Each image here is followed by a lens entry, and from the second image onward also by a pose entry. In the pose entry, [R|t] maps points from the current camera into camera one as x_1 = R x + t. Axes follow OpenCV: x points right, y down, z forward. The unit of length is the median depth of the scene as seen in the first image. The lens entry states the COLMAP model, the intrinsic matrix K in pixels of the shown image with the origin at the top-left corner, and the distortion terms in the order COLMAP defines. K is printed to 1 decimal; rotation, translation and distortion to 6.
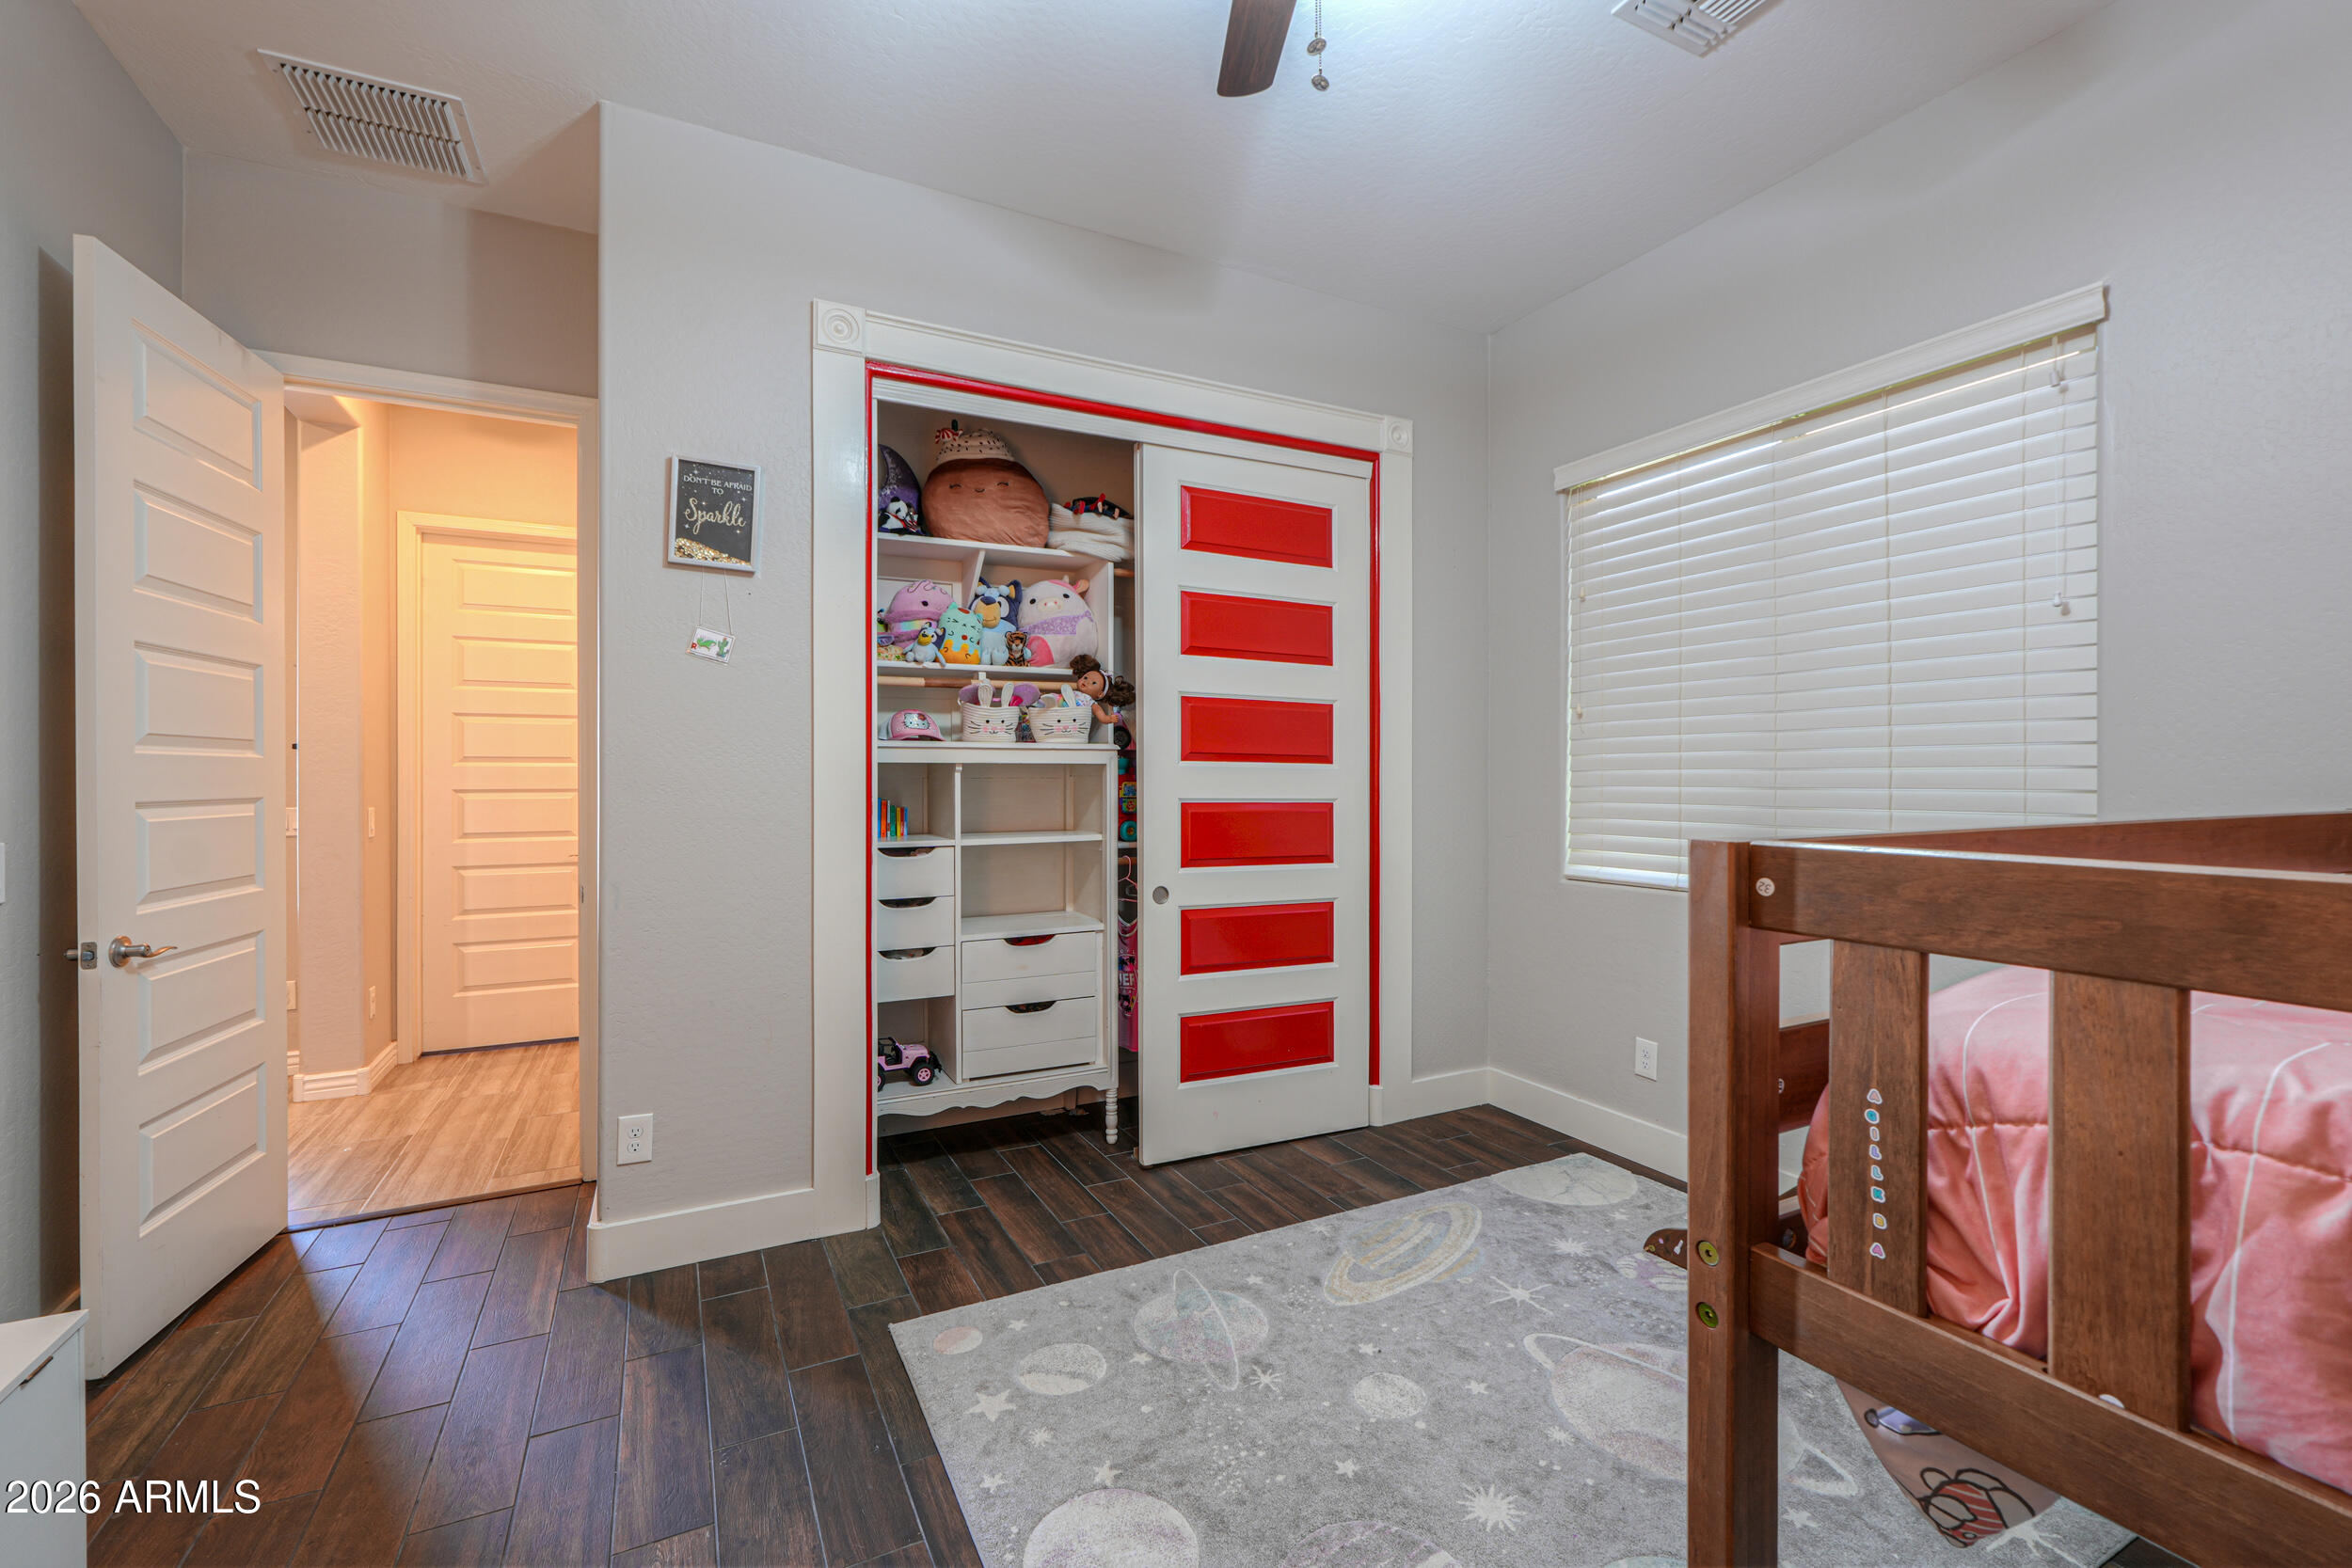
lens RADIAL K [[989.5, 0, 1160.7], [0, 989.5, 779.5], [0, 0, 1]] dist [-0.000798, 0.000752]
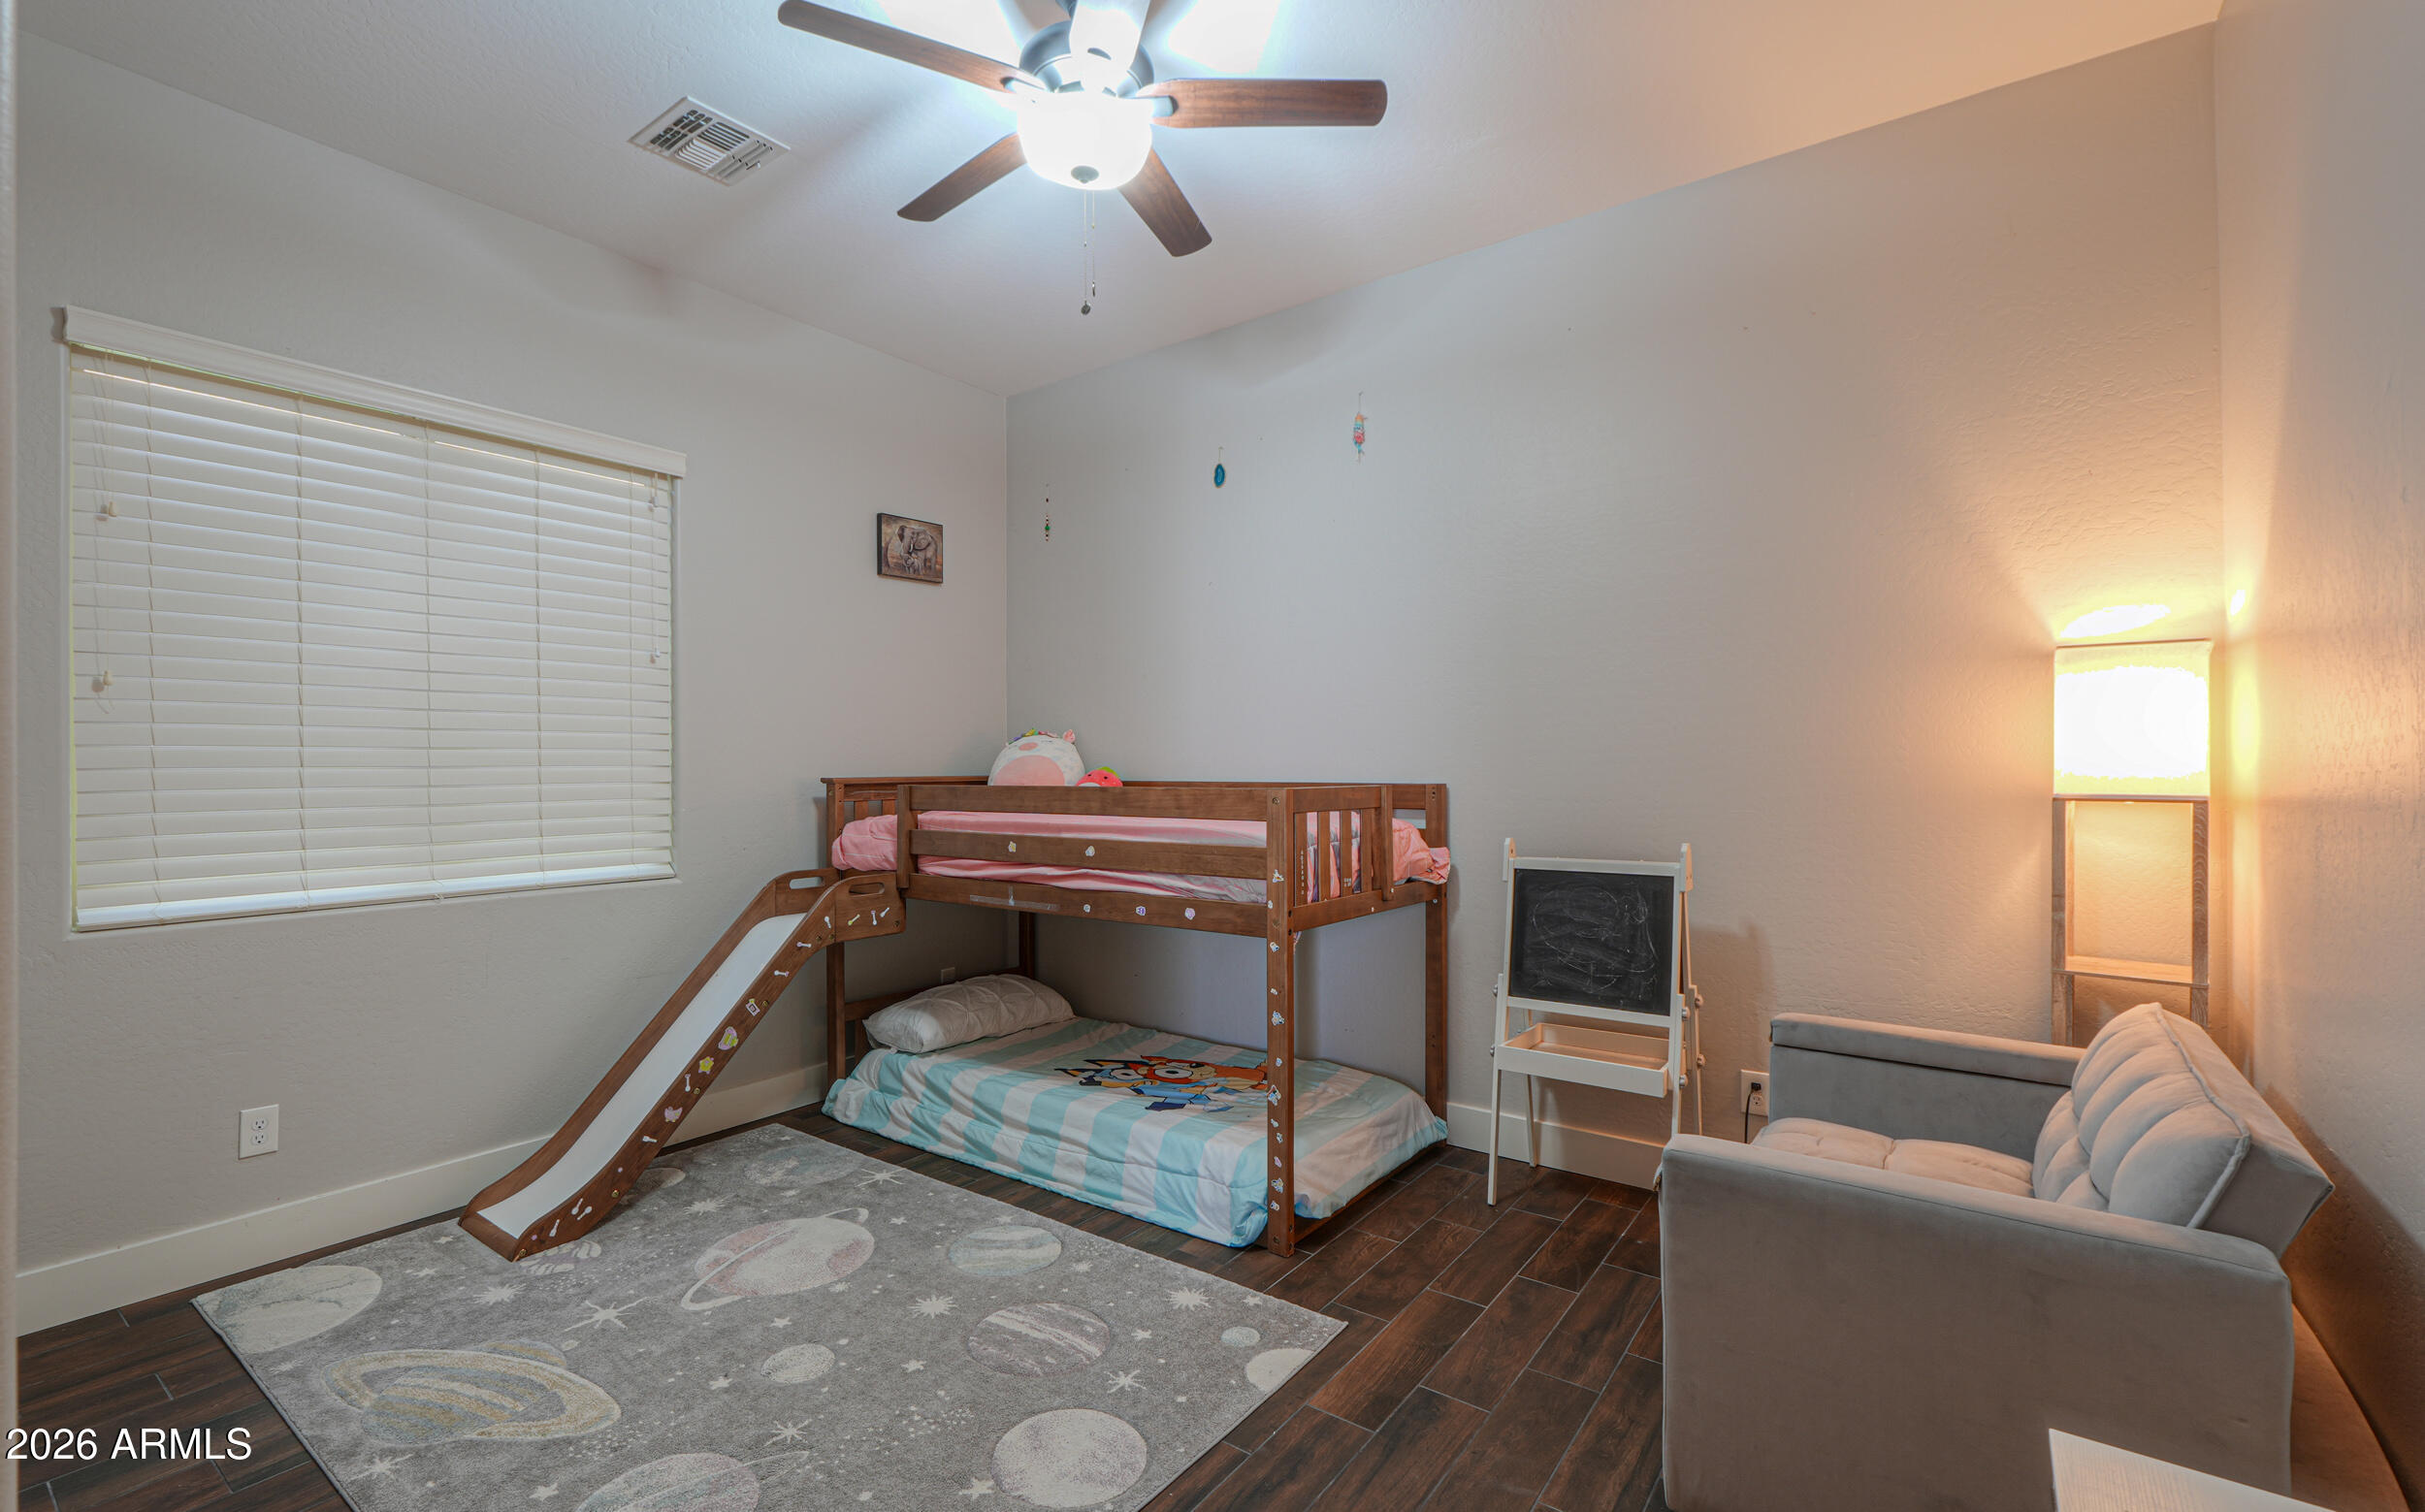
lens RADIAL K [[1032.4, 0, 1200.0], [0, 1032.4, 764.4], [0, 0, 1]] dist [-0.001057, -0.000100]
pose [[-0.462606, 0.009409, 0.886514, -0.748869], [0.009885, 0.999936, -0.005454, 0.000790], [-0.886509, 0.006240, -0.462669, 0.900632]]
